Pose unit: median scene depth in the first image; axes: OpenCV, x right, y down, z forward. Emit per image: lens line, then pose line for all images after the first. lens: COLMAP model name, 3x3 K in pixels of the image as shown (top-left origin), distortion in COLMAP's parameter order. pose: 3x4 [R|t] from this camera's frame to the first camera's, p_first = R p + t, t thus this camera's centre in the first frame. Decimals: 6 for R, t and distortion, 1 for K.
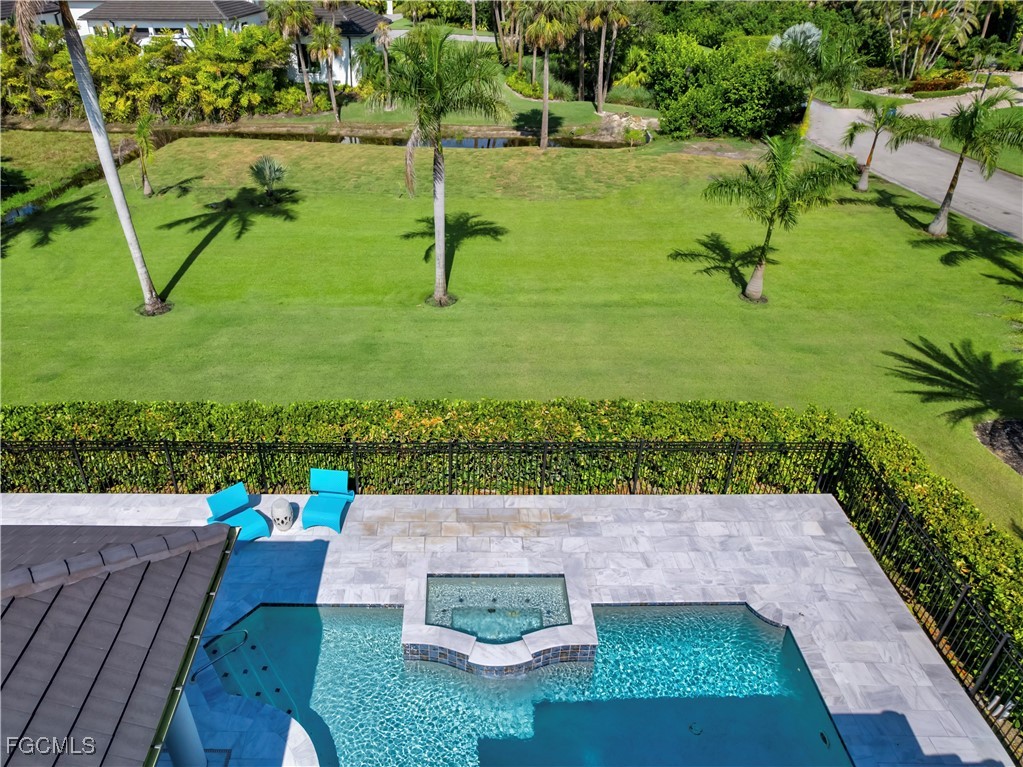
lens RADIAL K [[725.6, 0, 511.5], [0, 725.6, 383.6], [0, 0, 1]] dist [-0.031519, -0.008569]
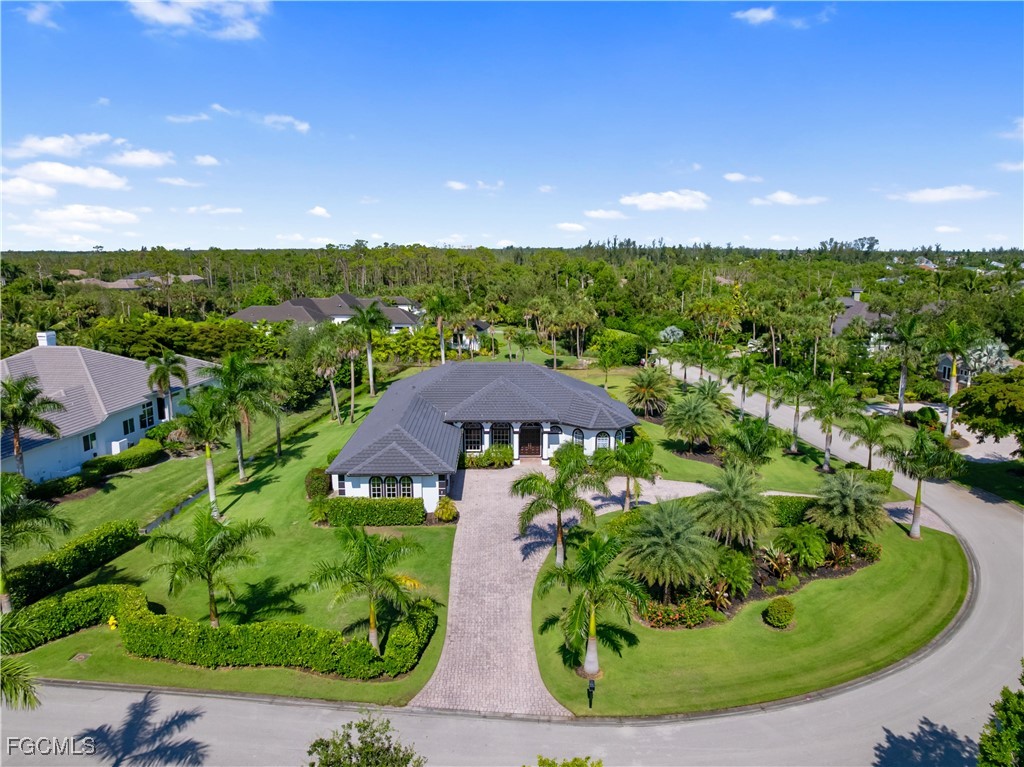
lens RADIAL K [[726.3, 0, 514.2], [0, 726.3, 383.0], [0, 0, 1]] dist [-0.031519, -0.008569]
pose [[0.998894, 0.003673, -0.046867, 0.019411], [-0.020994, 0.926866, -0.374805, 0.626172], [0.042063, 0.375375, 0.925918, -1.260920]]
